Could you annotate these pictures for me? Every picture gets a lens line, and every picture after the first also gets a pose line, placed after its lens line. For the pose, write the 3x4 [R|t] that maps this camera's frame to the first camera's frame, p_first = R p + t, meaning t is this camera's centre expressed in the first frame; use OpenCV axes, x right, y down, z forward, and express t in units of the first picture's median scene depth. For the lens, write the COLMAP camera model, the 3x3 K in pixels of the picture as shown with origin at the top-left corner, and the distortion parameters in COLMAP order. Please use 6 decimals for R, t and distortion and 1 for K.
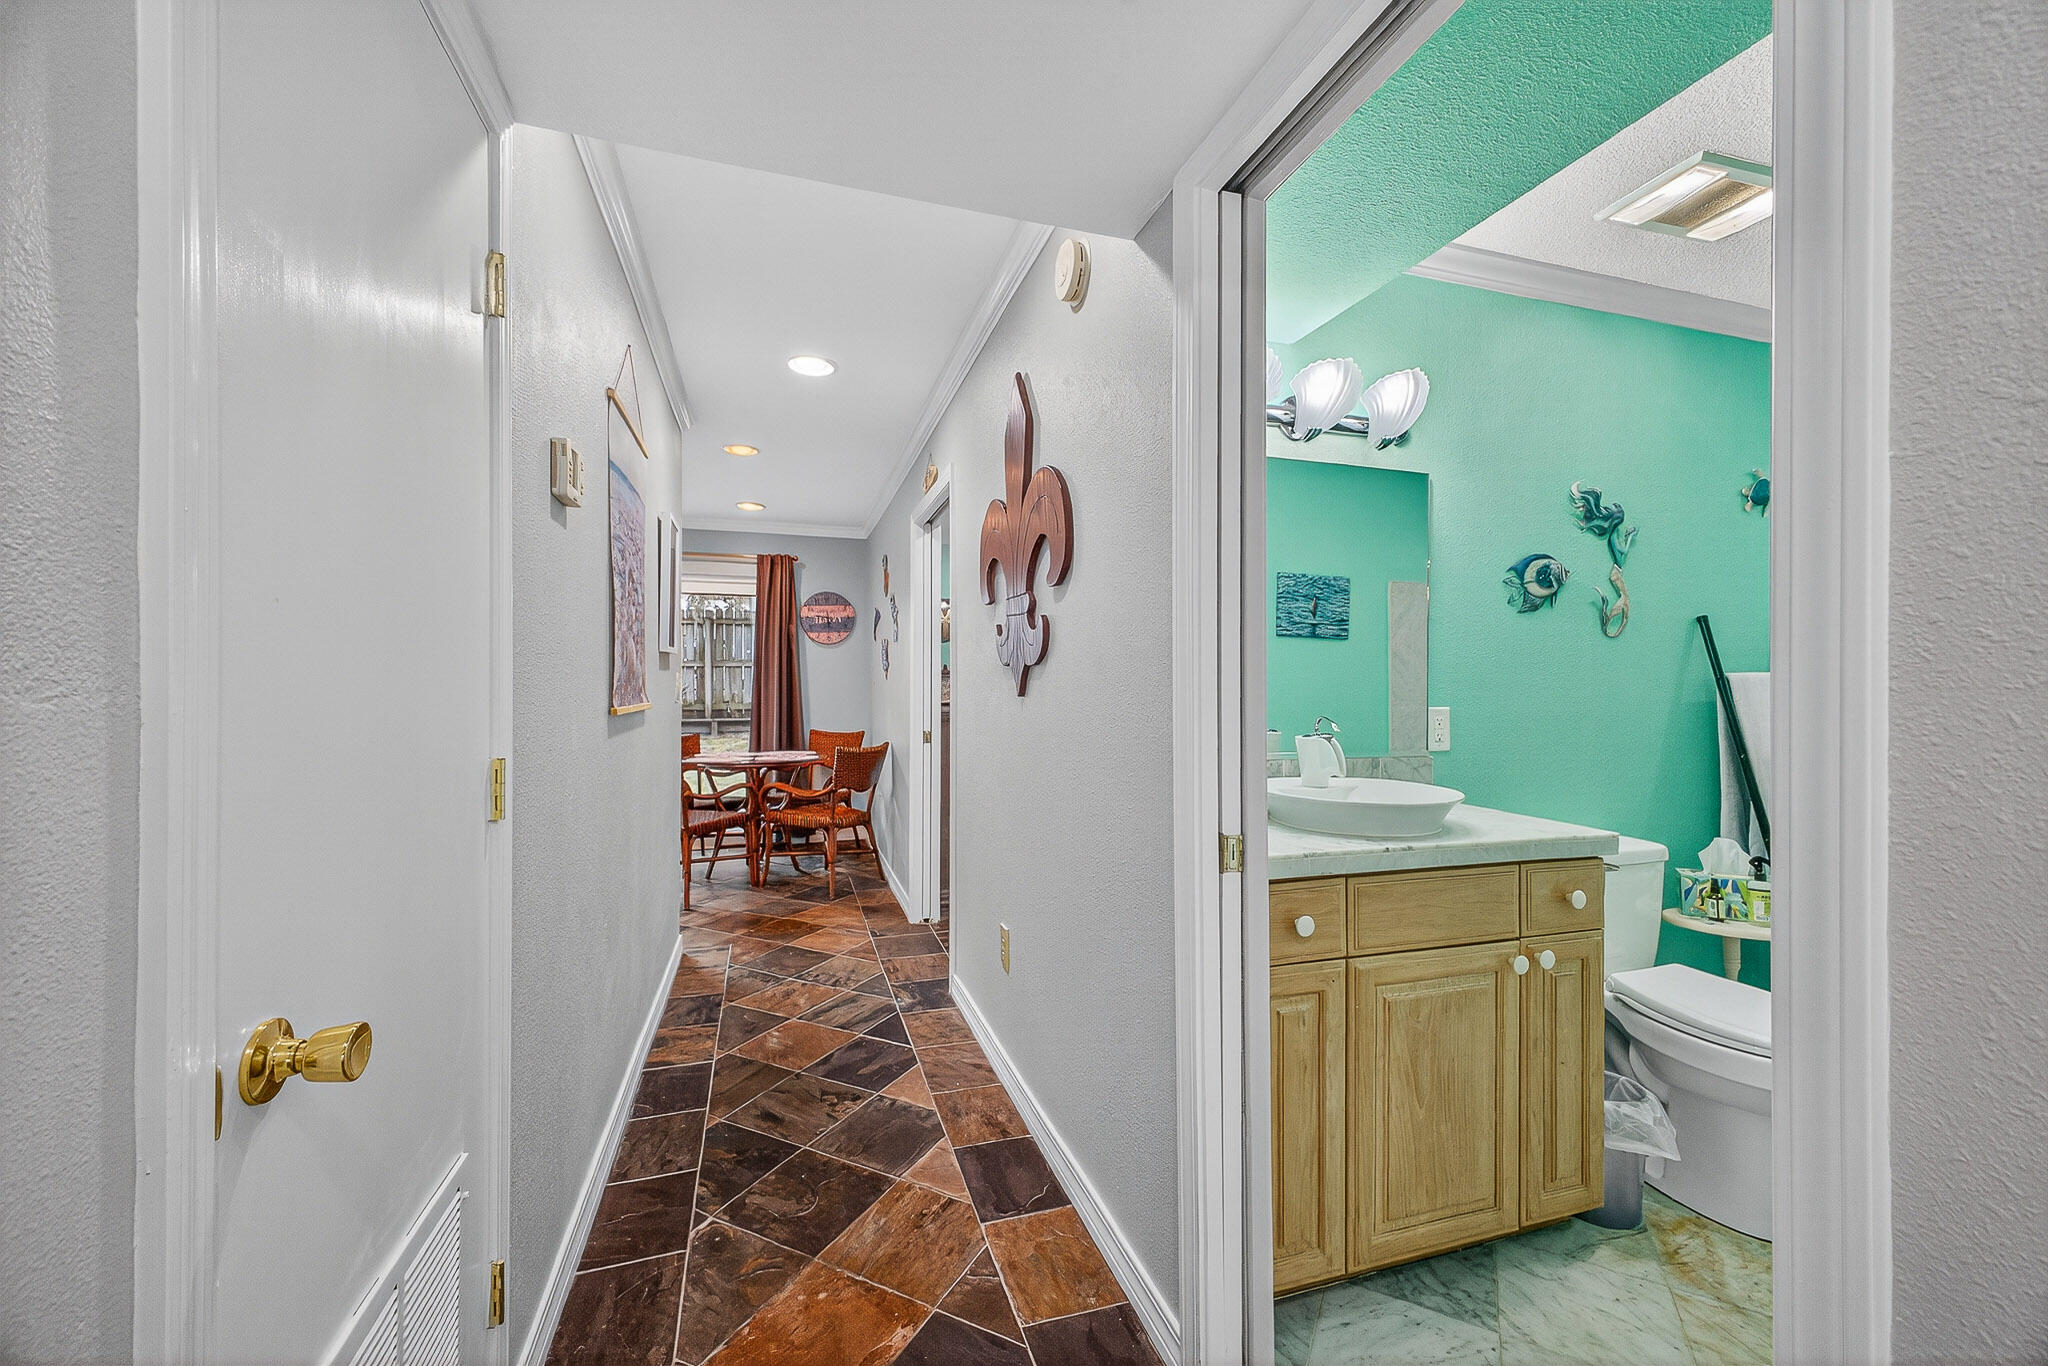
lens RADIAL K [[811.5, 0, 1024.9], [0, 811.5, 678.8], [0, 0, 1]] dist [0.020693, -0.000643]
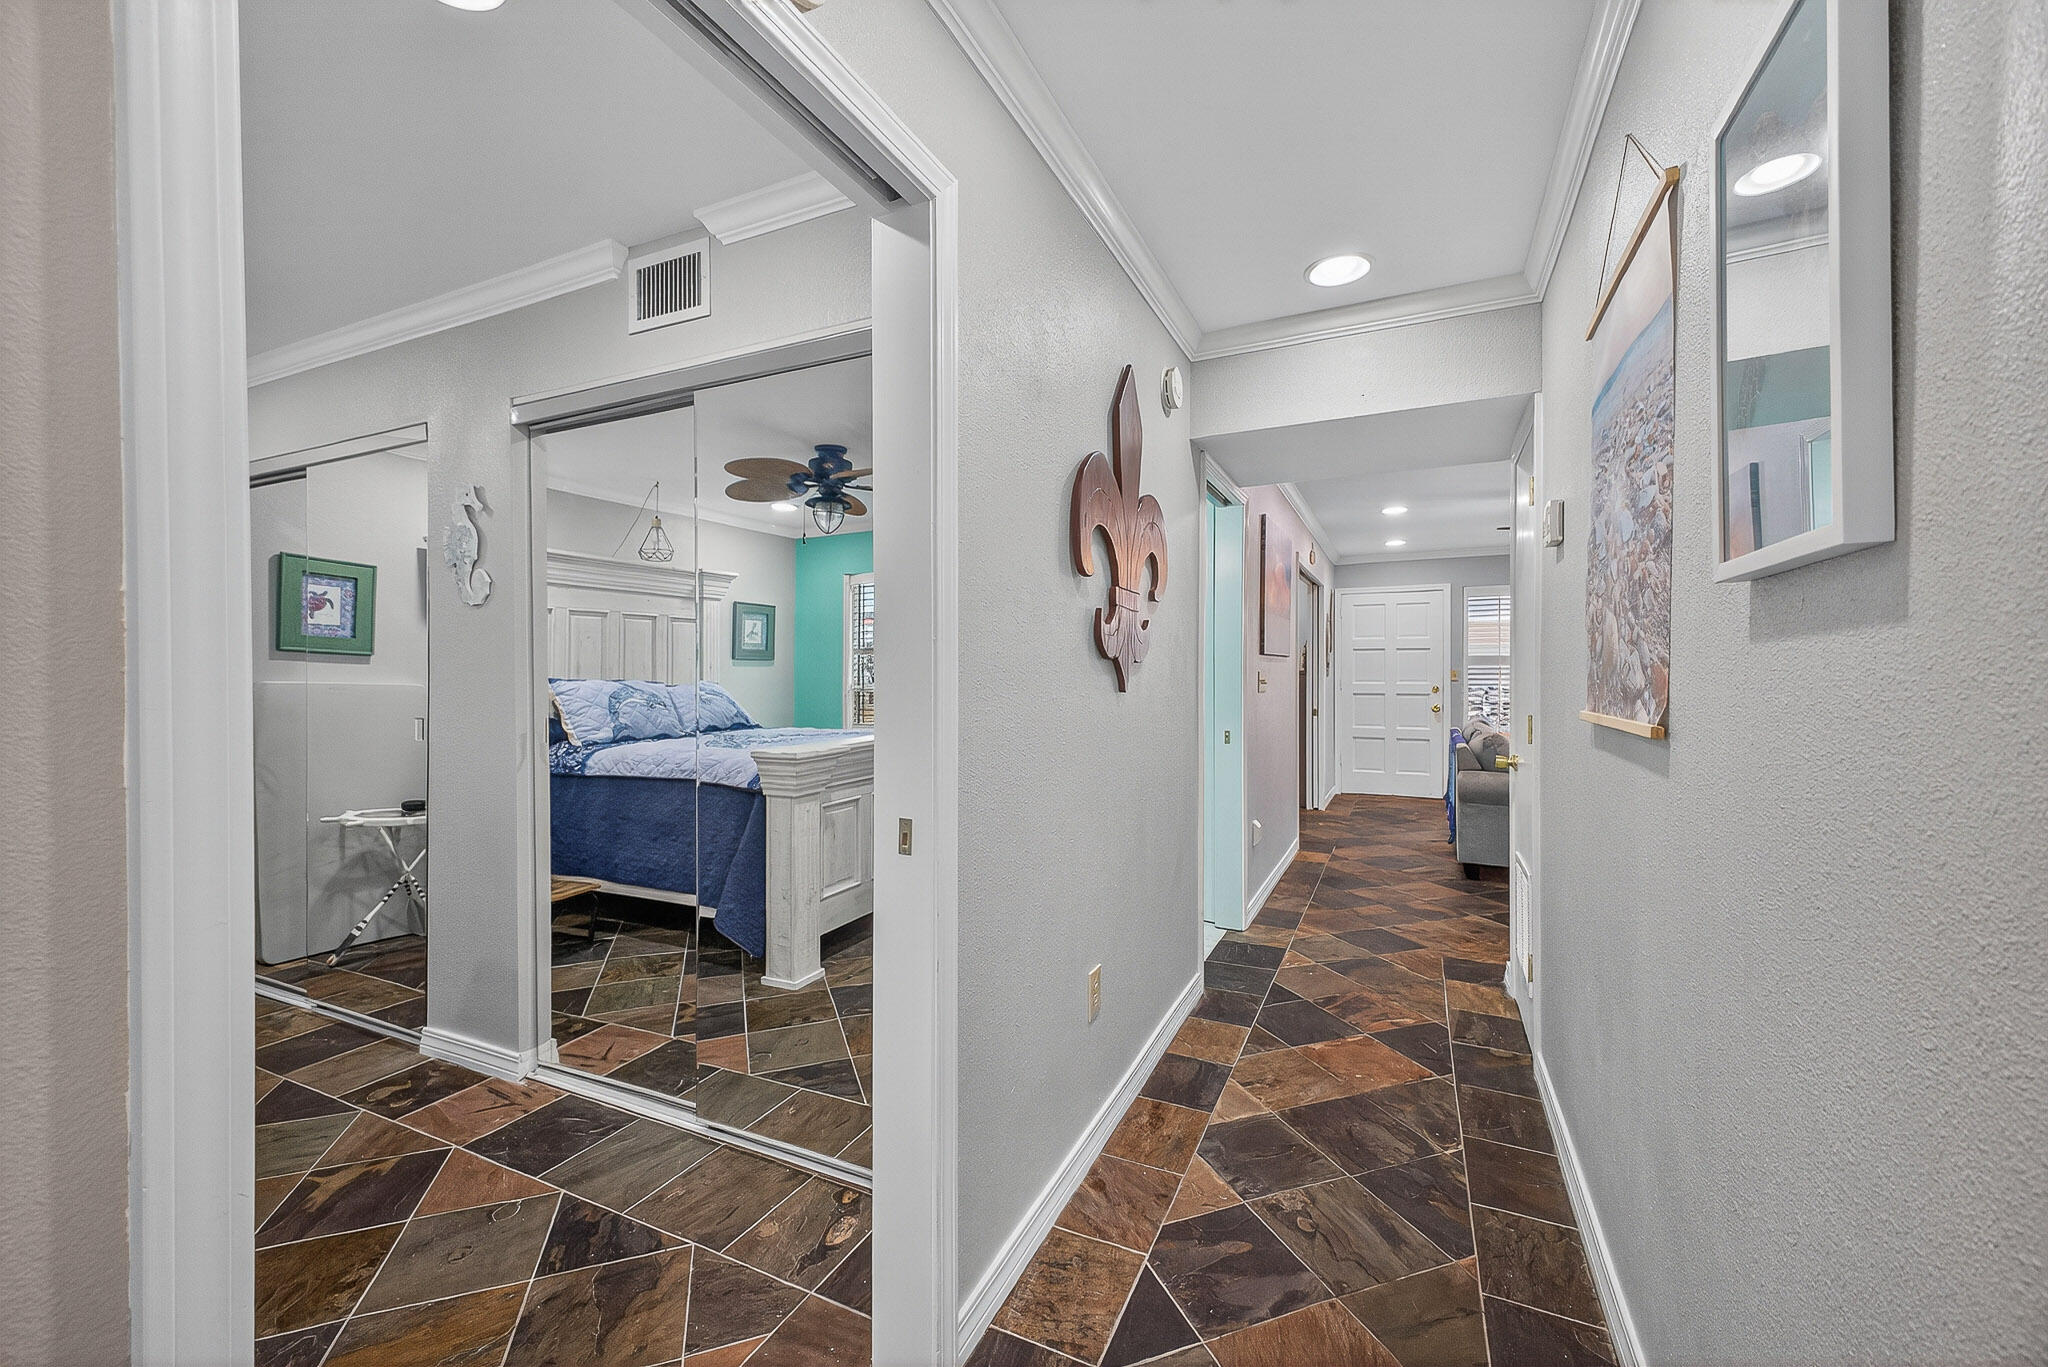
lens RADIAL K [[811.5, 0, 1025.8], [0, 811.5, 679.3], [0, 0, 1]] dist [0.020693, -0.000643]
pose [[-0.732554, -0.008169, 0.680660, -0.597327], [-0.006363, 0.999966, 0.005153, 0.002117], [-0.680679, -0.000556, -0.732581, 1.837925]]
